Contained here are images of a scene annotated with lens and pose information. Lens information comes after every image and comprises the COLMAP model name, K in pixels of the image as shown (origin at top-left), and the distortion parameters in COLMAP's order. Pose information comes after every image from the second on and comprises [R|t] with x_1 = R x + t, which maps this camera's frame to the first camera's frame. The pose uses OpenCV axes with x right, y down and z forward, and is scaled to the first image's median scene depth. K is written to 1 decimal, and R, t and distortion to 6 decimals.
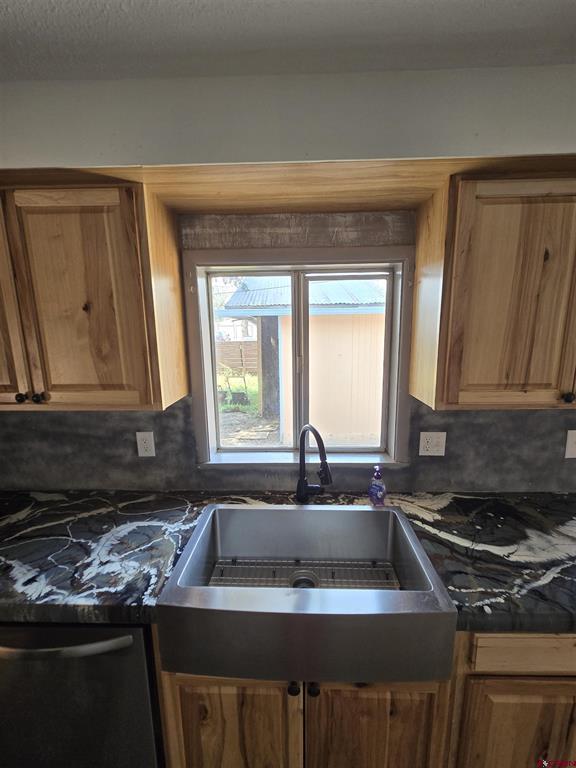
lens RADIAL K [[312.9, 0, 288.6], [0, 312.9, 381.1], [0, 0, 1]] dist [0.001079, -0.000366]
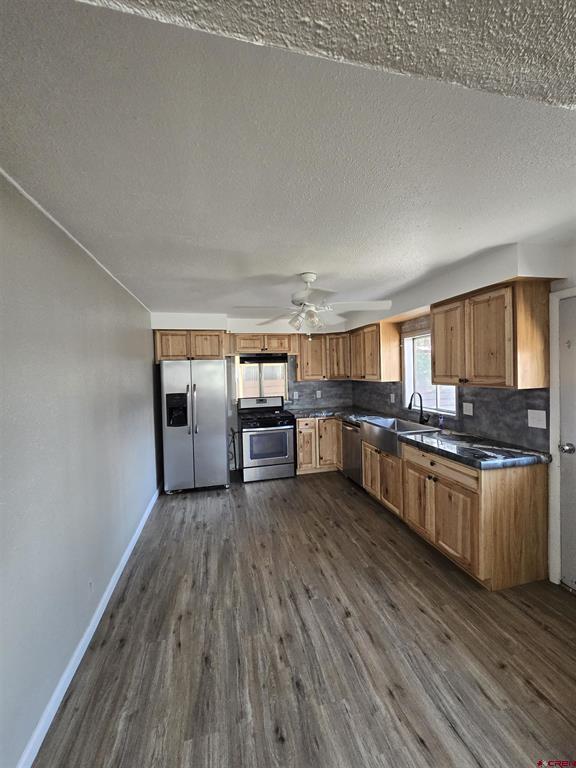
lens RADIAL K [[312.9, 0, 288.6], [0, 312.9, 381.1], [0, 0, 1]] dist [0.001079, -0.000366]
pose [[0.250671, 0.036563, -0.967382, 2.204251], [-0.143628, 0.989632, 0.000187, 0.189544], [0.957358, 0.138896, 0.253323, -0.721573]]
